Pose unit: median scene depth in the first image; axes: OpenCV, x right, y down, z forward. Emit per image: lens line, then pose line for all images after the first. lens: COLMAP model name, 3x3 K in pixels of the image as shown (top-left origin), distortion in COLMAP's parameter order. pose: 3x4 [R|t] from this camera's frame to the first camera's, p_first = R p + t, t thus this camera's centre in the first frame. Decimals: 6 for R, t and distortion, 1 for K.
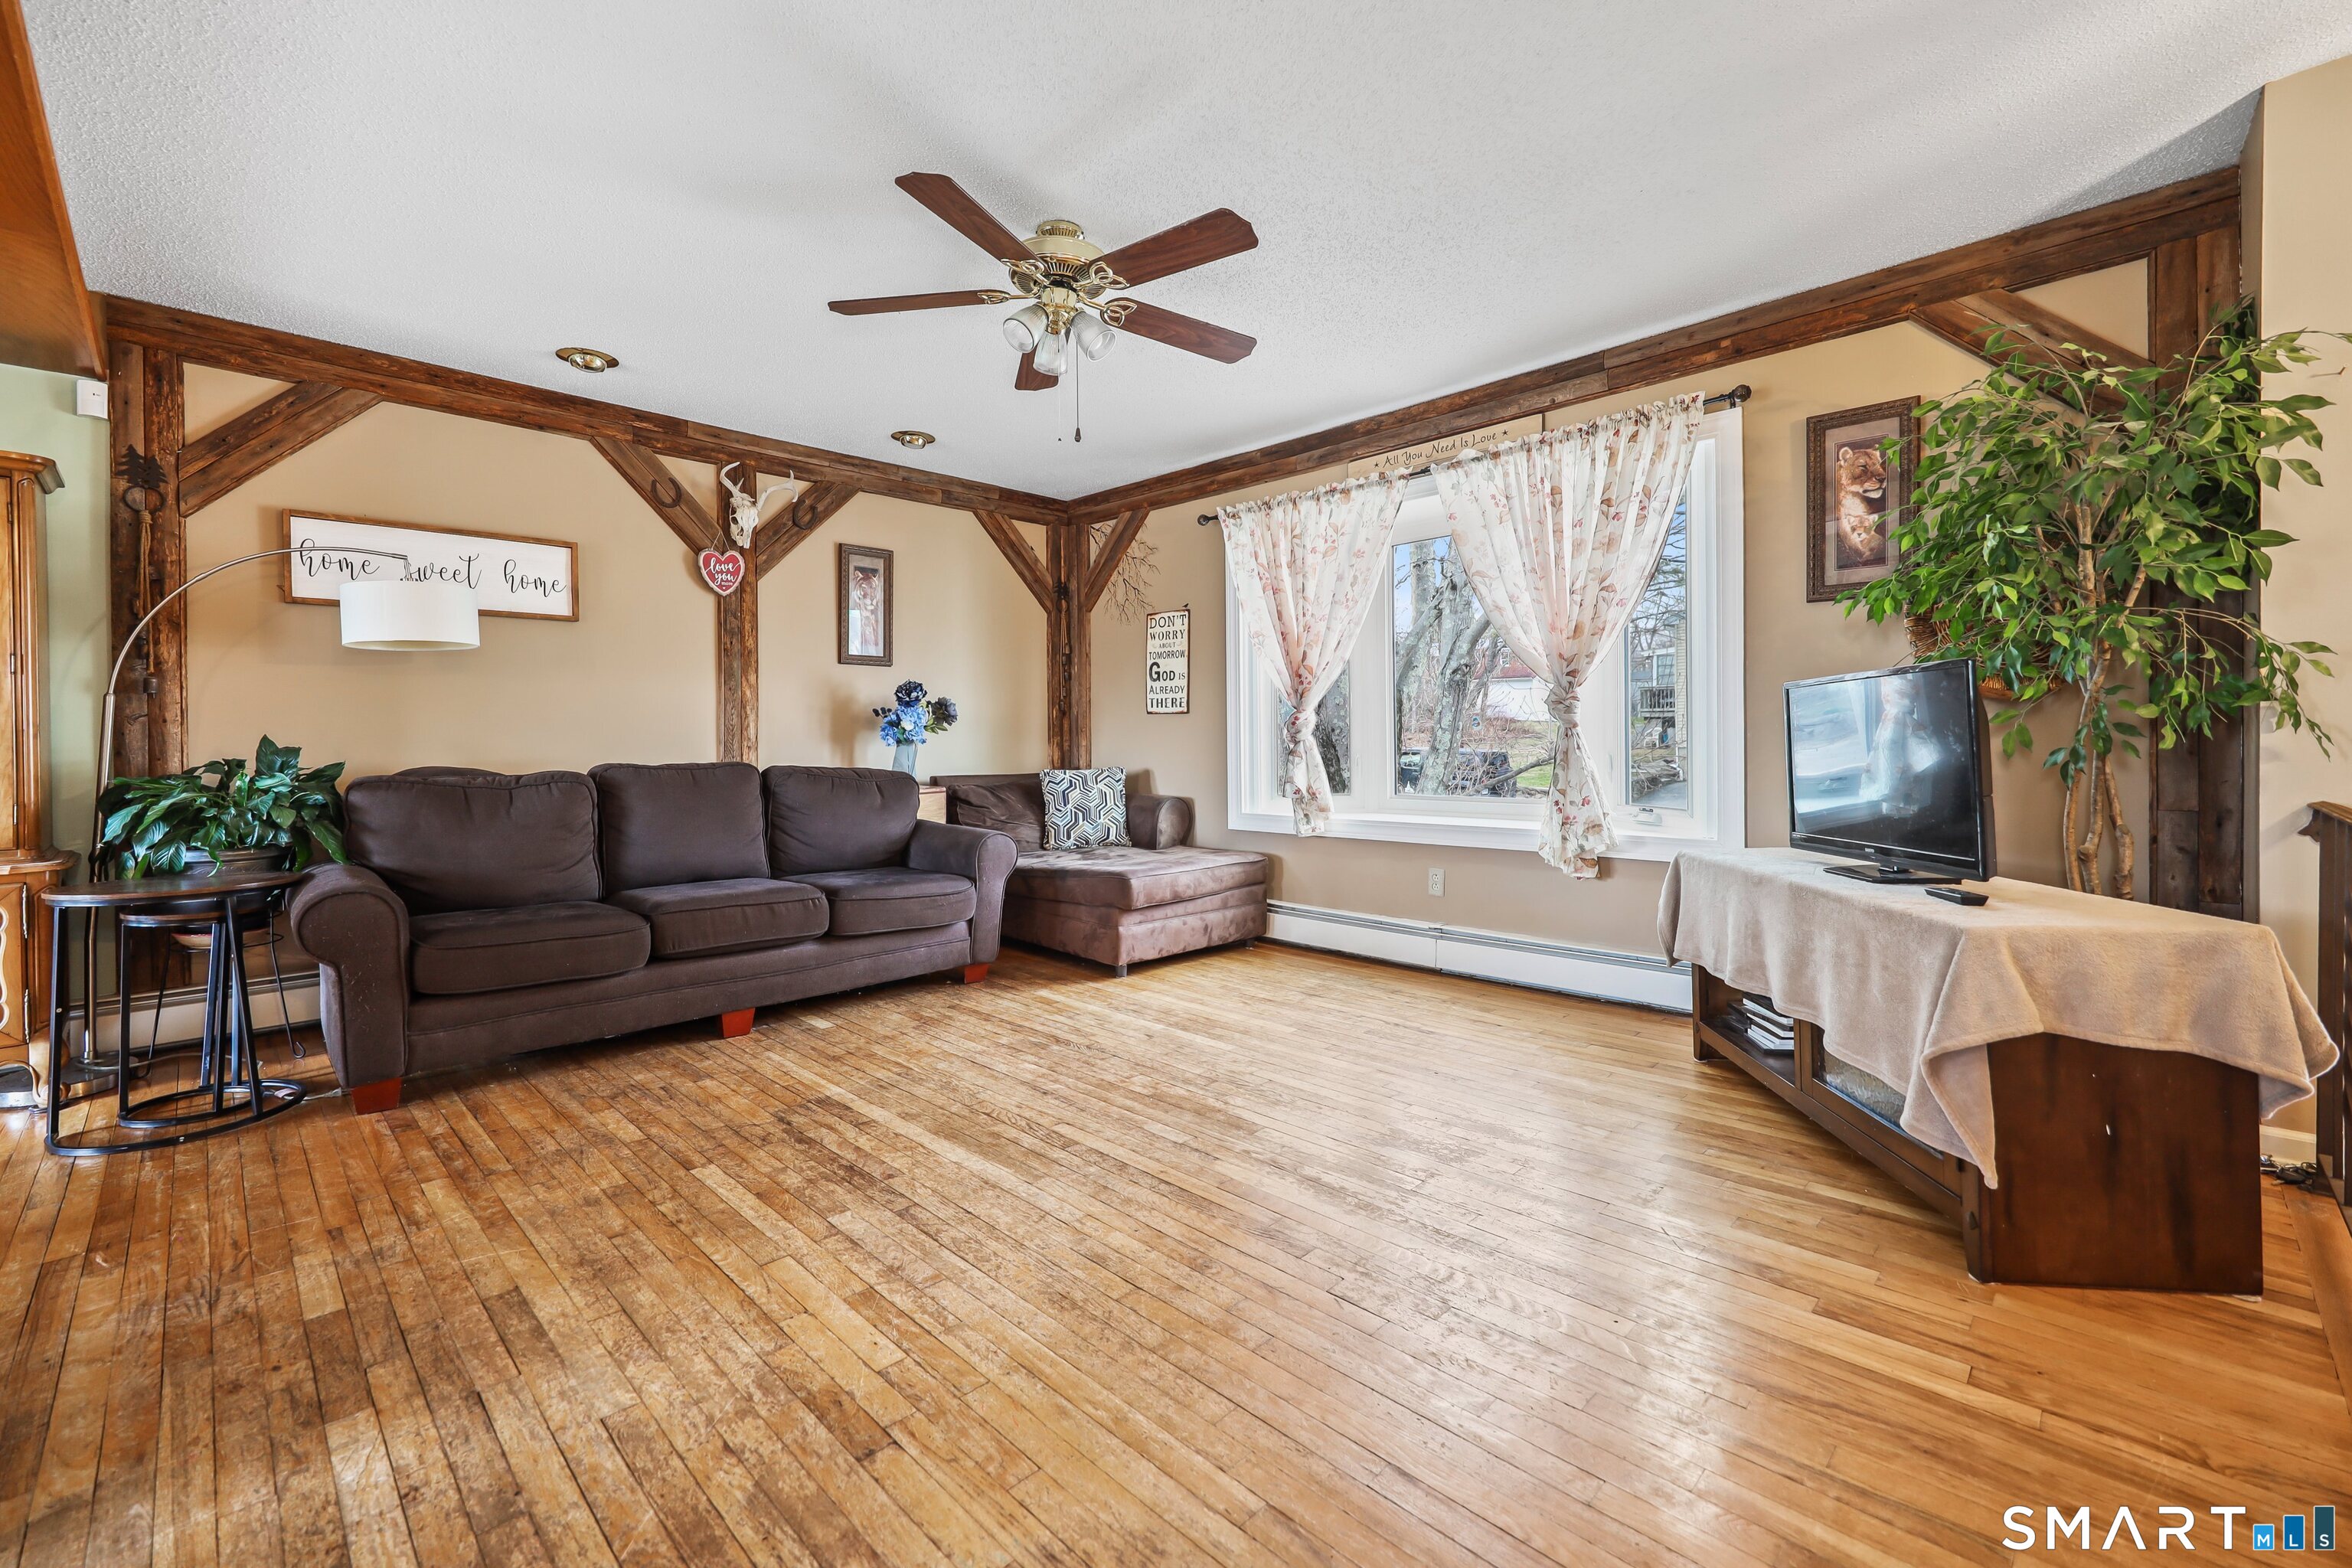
lens RADIAL K [[975.5, 0, 1163.1], [0, 975.5, 744.0], [0, 0, 1]] dist [0.000256, -0.000063]
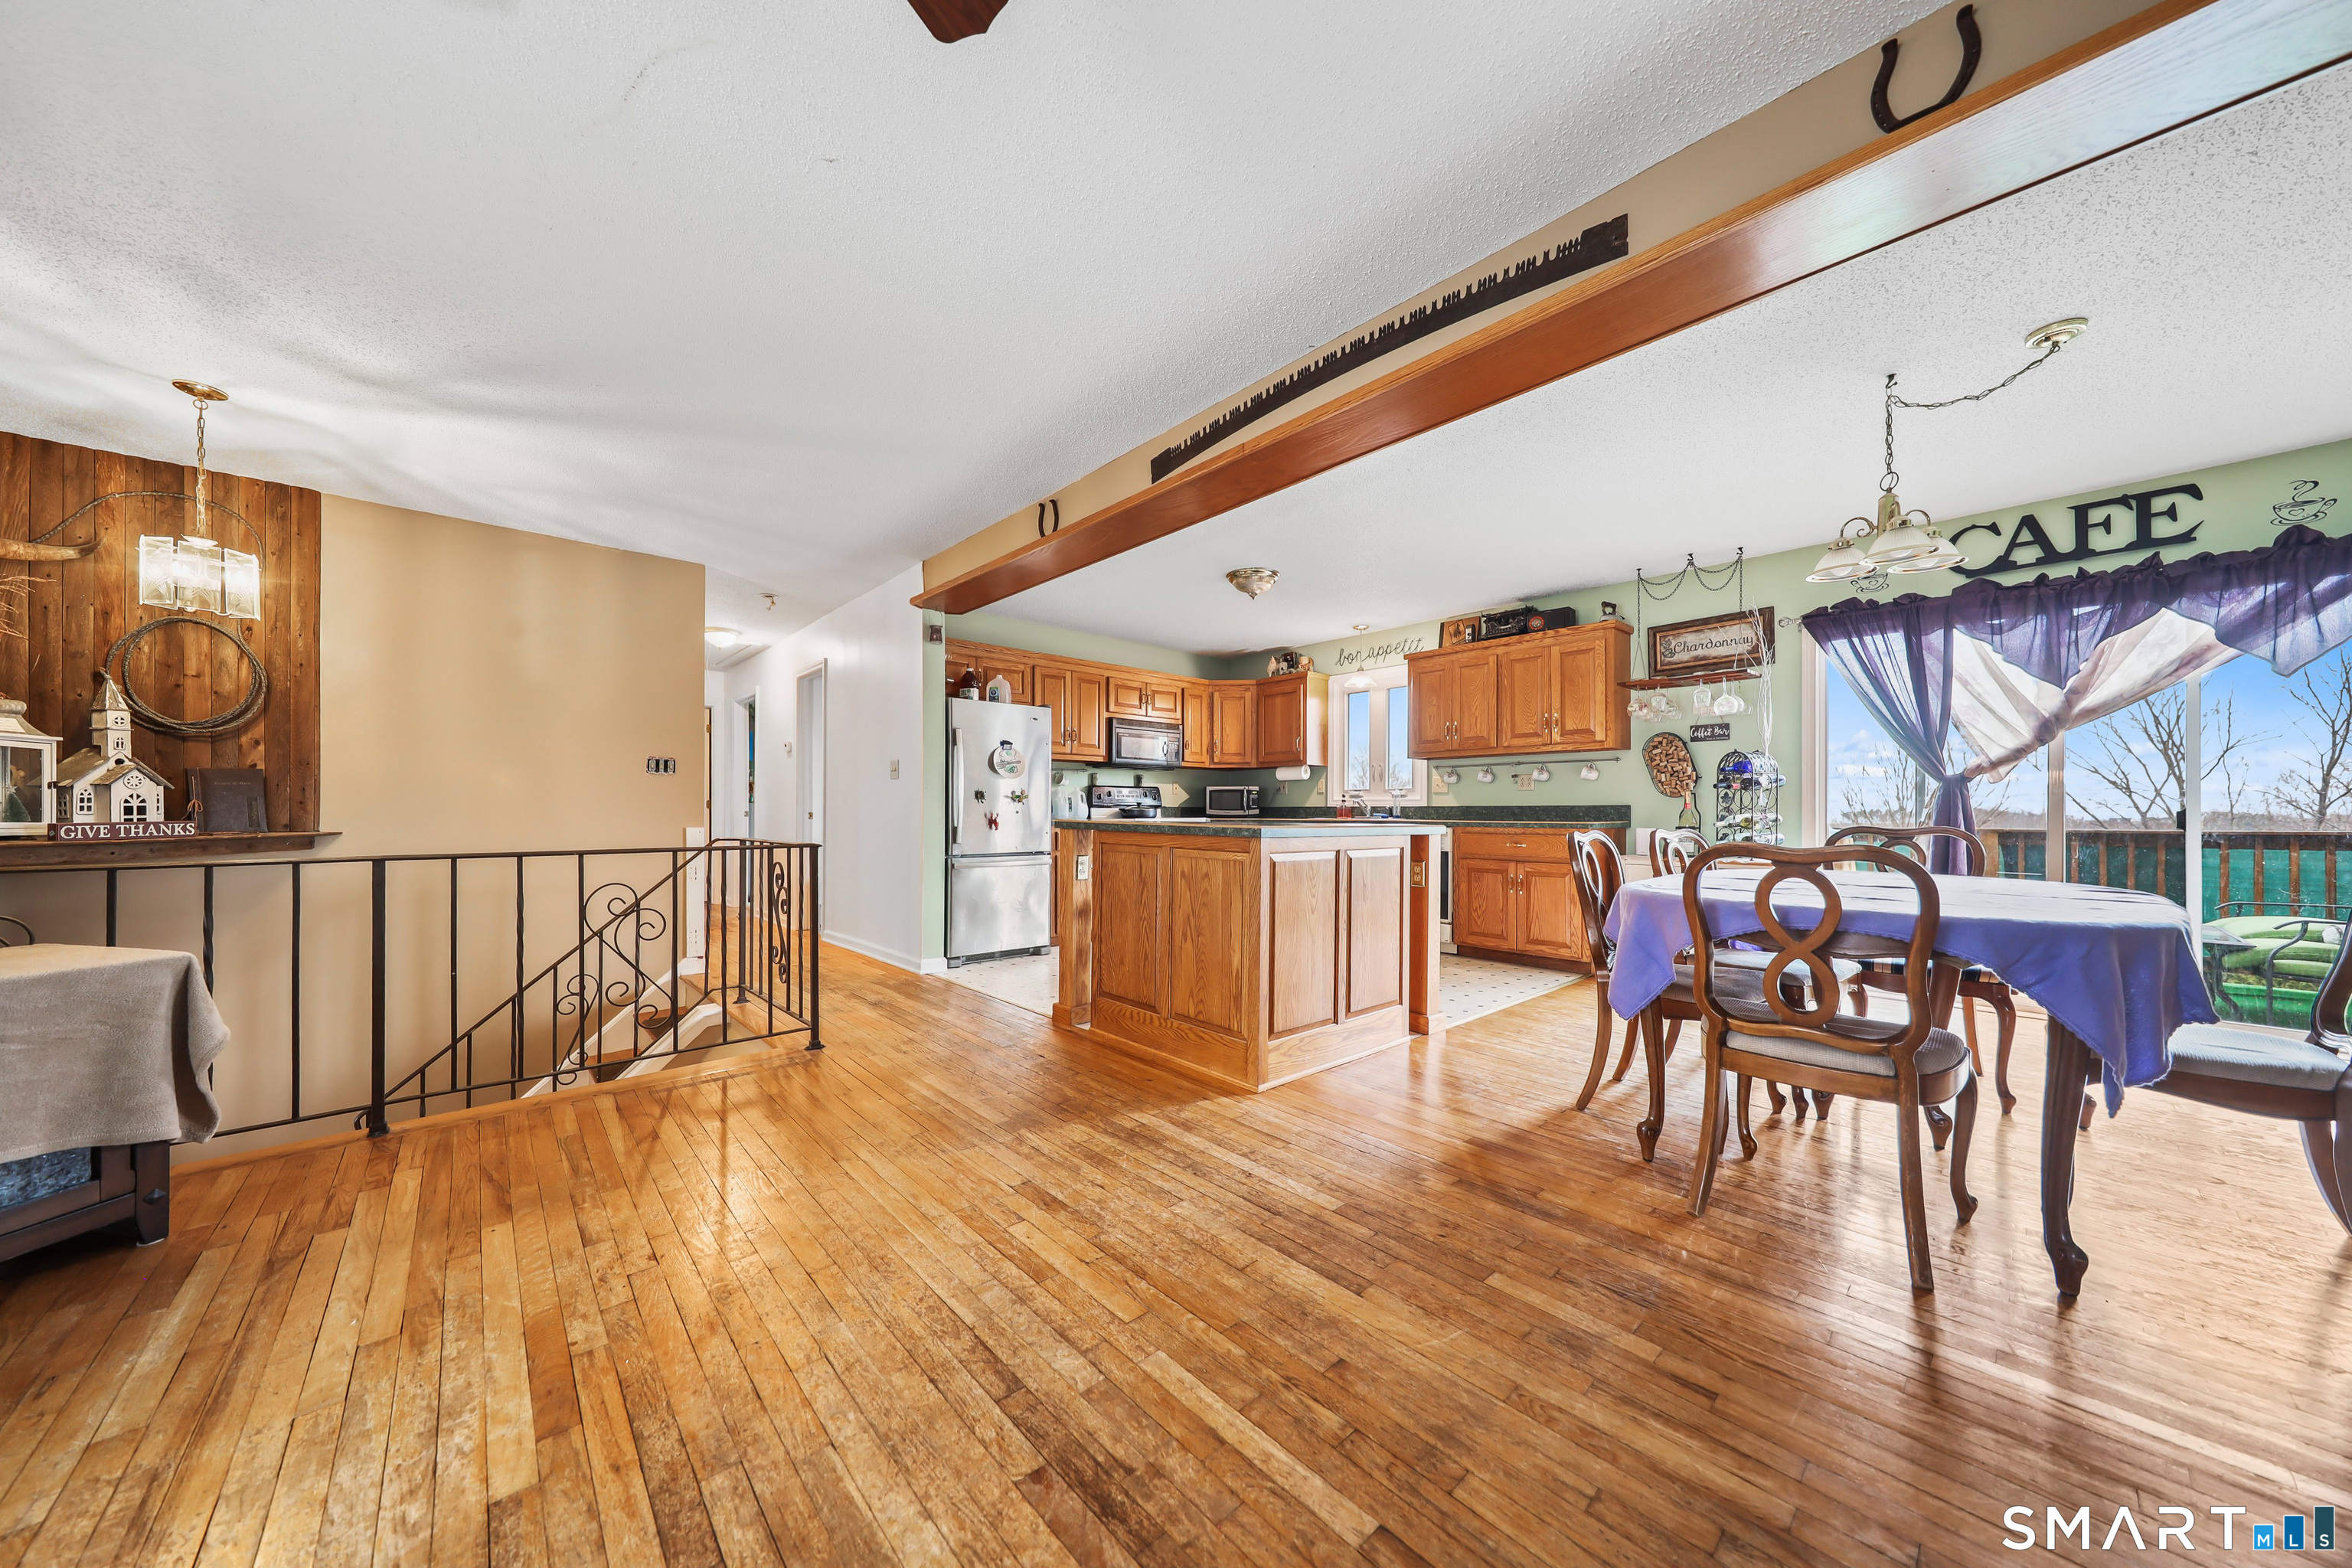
lens RADIAL K [[777.7, 0, 1163.0], [0, 777.7, 811.4], [0, 0, 1]] dist [0.002998, -0.000007]
pose [[-0.998858, 0.011111, 0.046474, -0.312101], [0.011083, 0.999938, -0.000854, 0.007948], [-0.046481, -0.000338, -0.998919, 1.201293]]
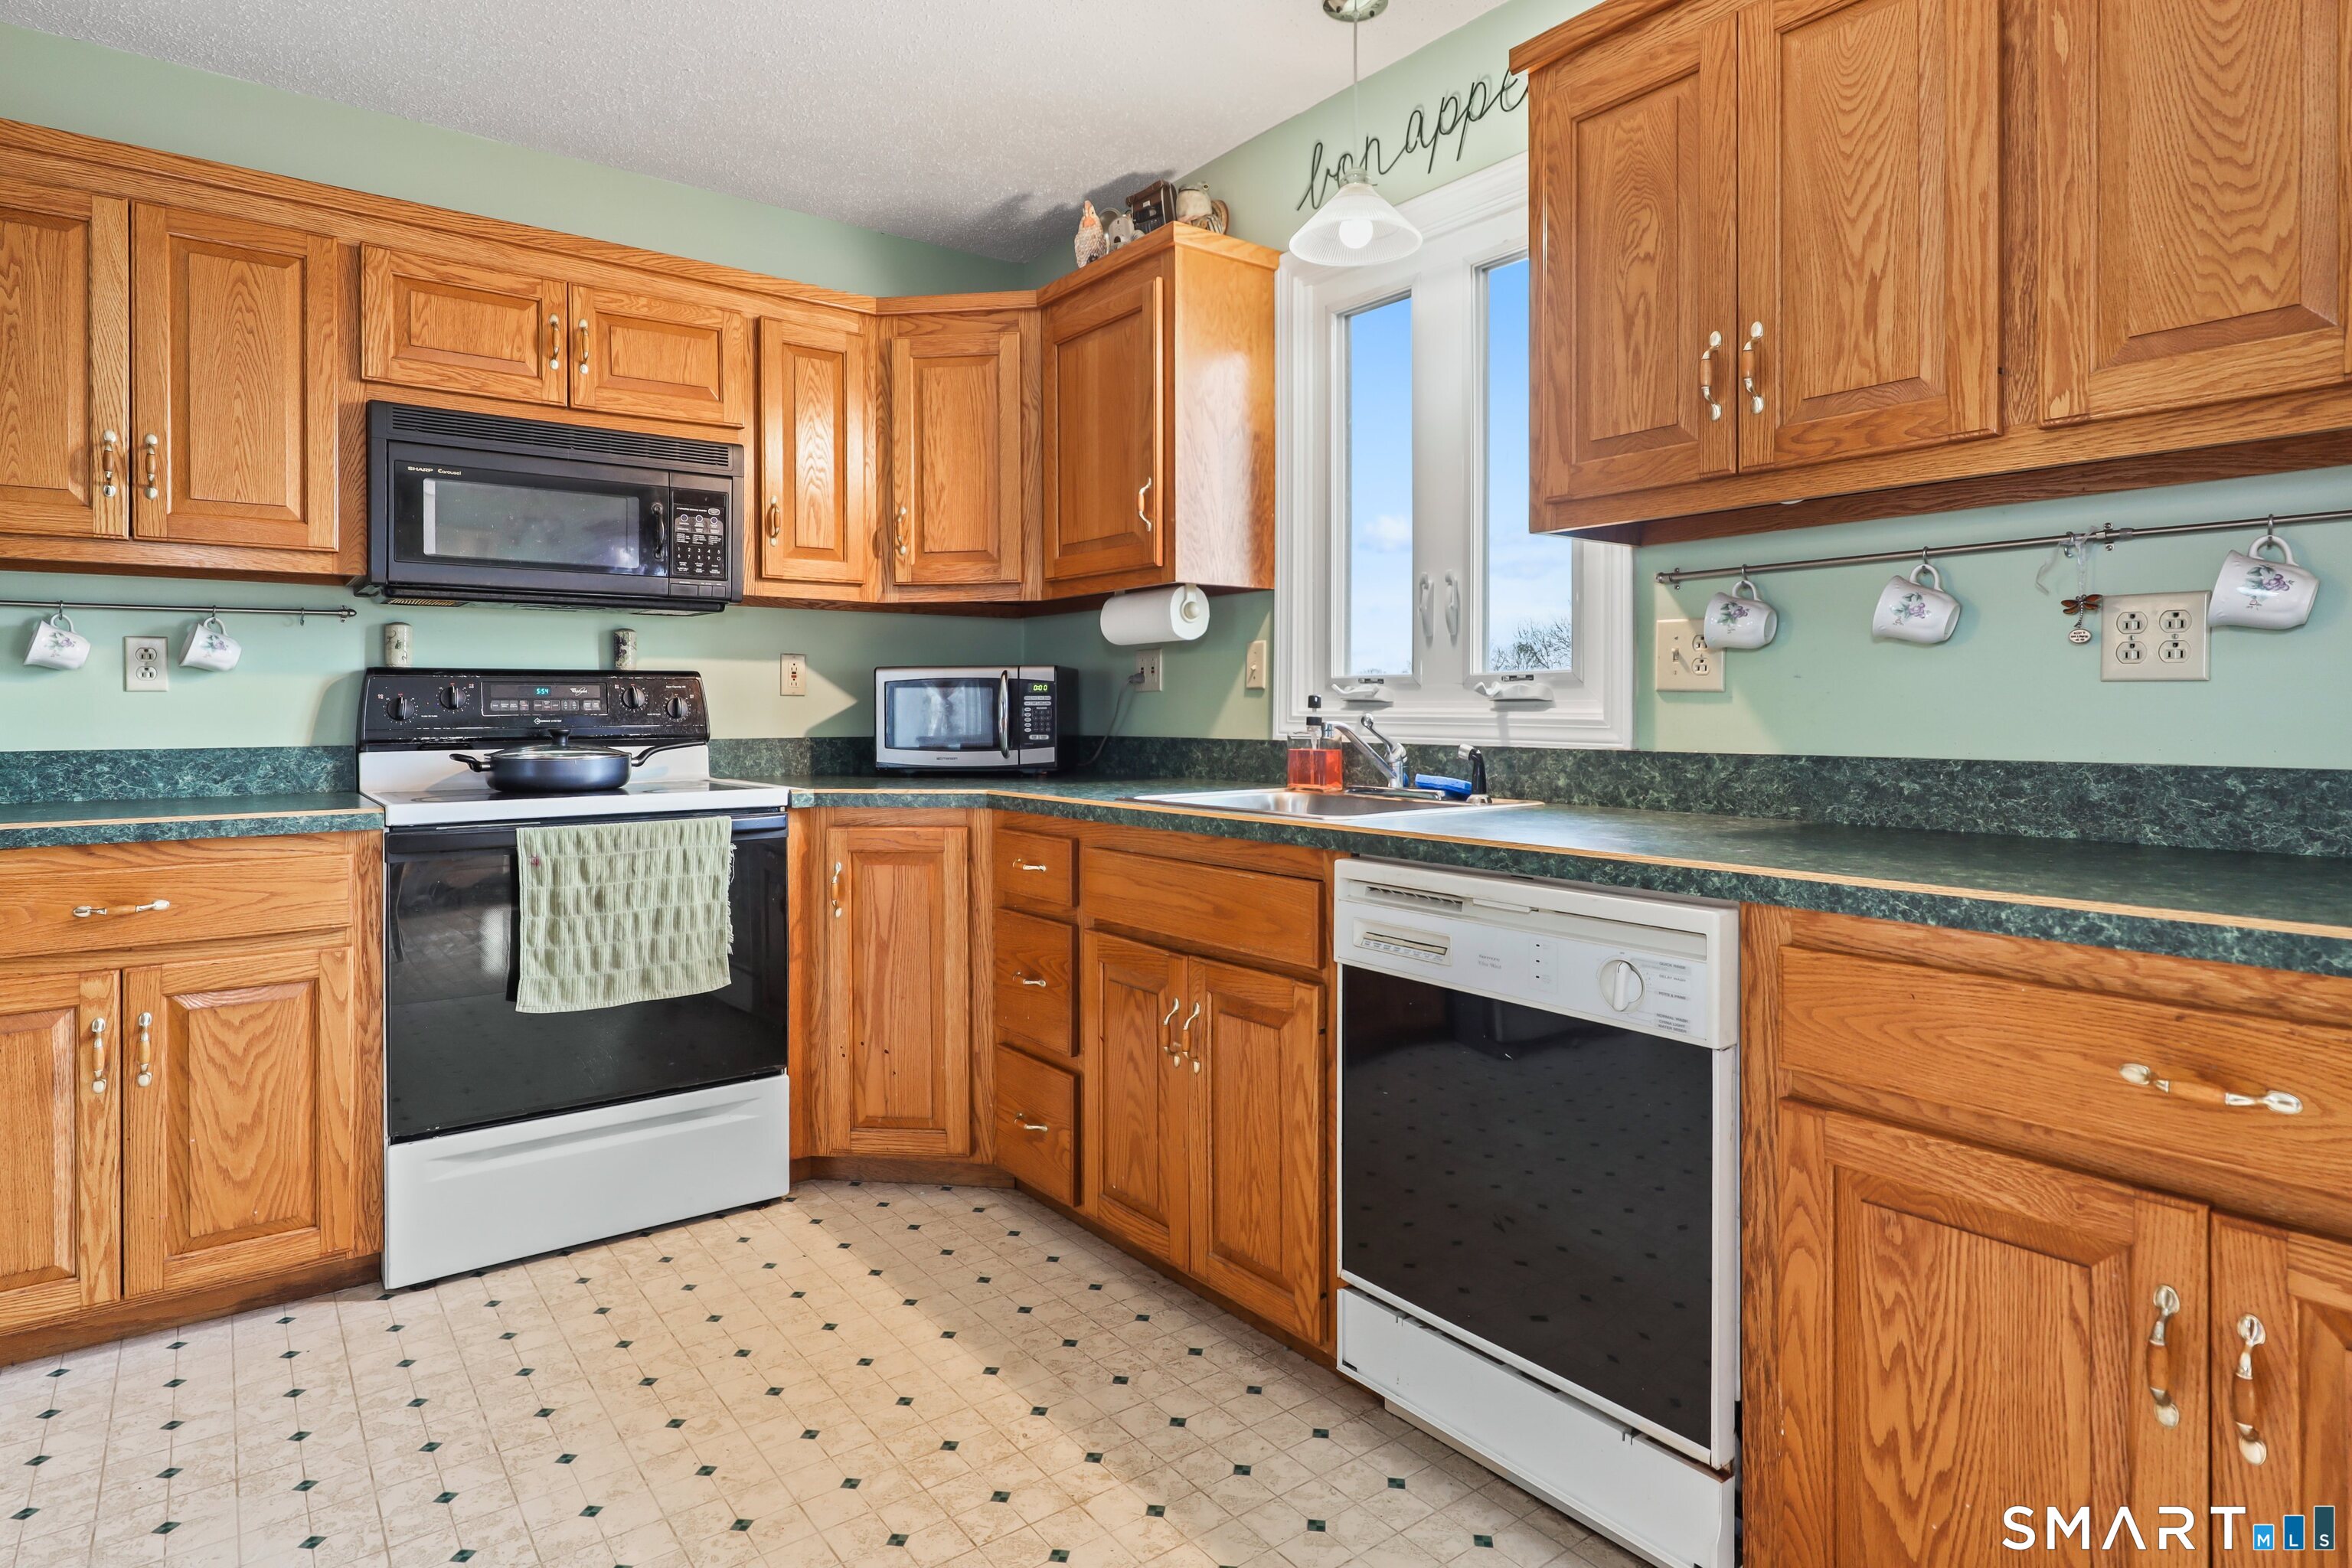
lens RADIAL K [[1271.8, 0, 1163.7], [0, 1271.8, 715.9], [0, 0, 1]] dist [0.001864, 0.000270]
pose [[-0.990665, 0.014010, 0.135599, -0.754989], [0.014847, 0.999876, 0.005168, -0.029314], [-0.135510, 0.007133, -0.990750, -0.139932]]
